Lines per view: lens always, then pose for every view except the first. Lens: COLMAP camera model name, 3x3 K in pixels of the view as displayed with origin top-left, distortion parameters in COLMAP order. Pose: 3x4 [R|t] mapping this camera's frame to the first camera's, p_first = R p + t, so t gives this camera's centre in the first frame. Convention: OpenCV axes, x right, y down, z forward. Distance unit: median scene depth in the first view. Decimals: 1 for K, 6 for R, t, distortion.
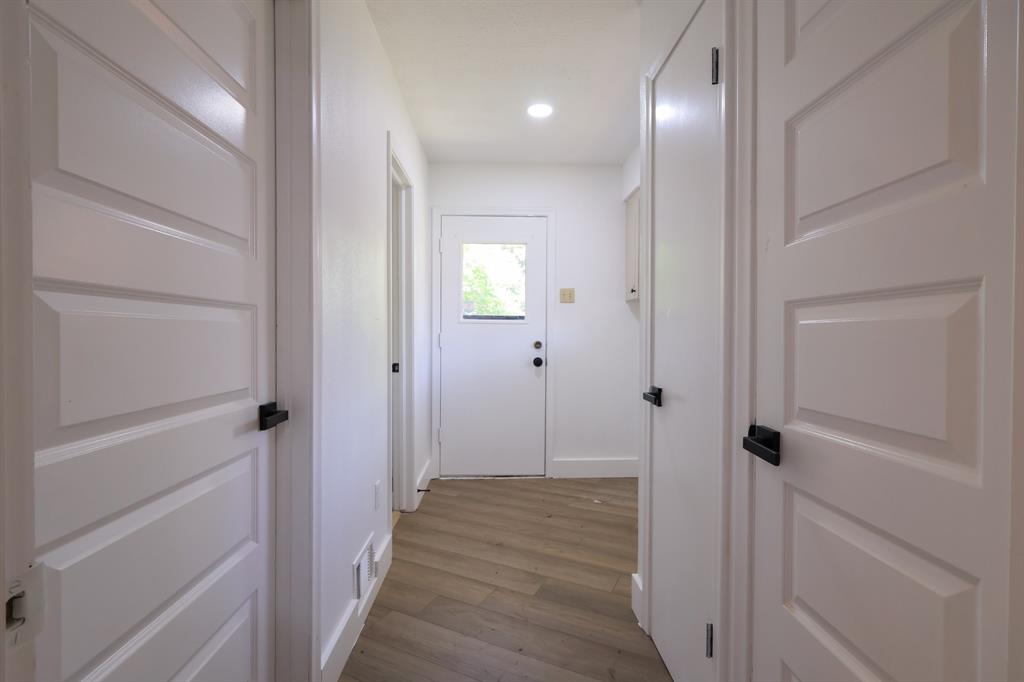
lens RADIAL K [[488.5, 0, 514.2], [0, 488.5, 338.1], [0, 0, 1]] dist [-0.005816, 0.000798]
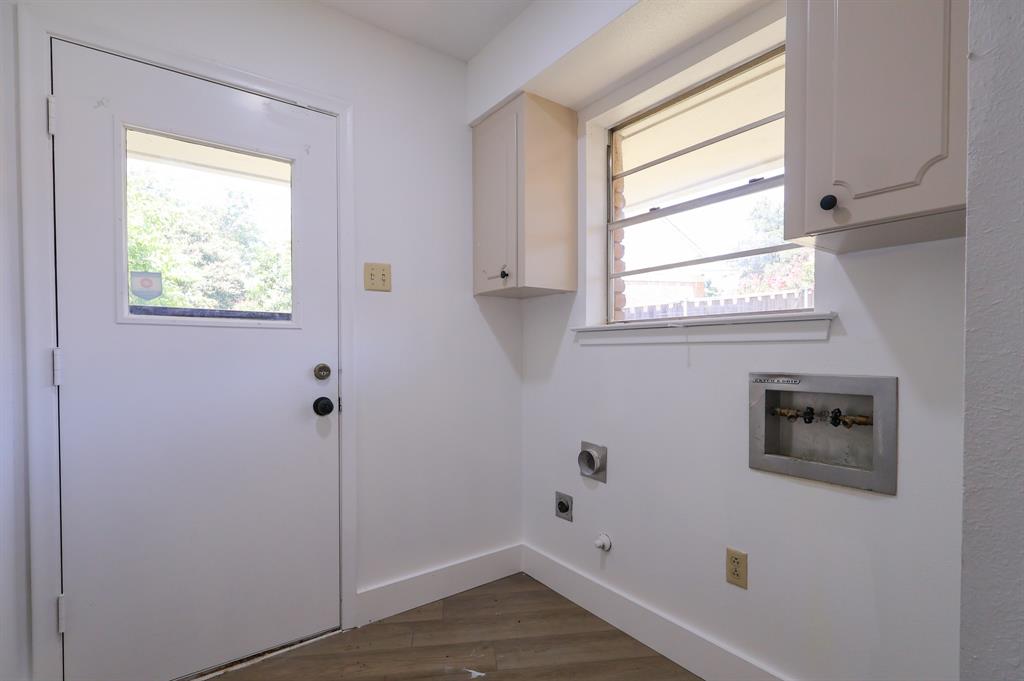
lens RADIAL K [[488.5, 0, 519.4], [0, 488.5, 362.9], [0, 0, 1]] dist [-0.005816, 0.000798]
pose [[0.825818, -0.018352, 0.563639, -0.065421], [0.013458, 0.999827, 0.012836, 0.000985], [-0.563777, -0.003015, 0.825922, 0.476496]]
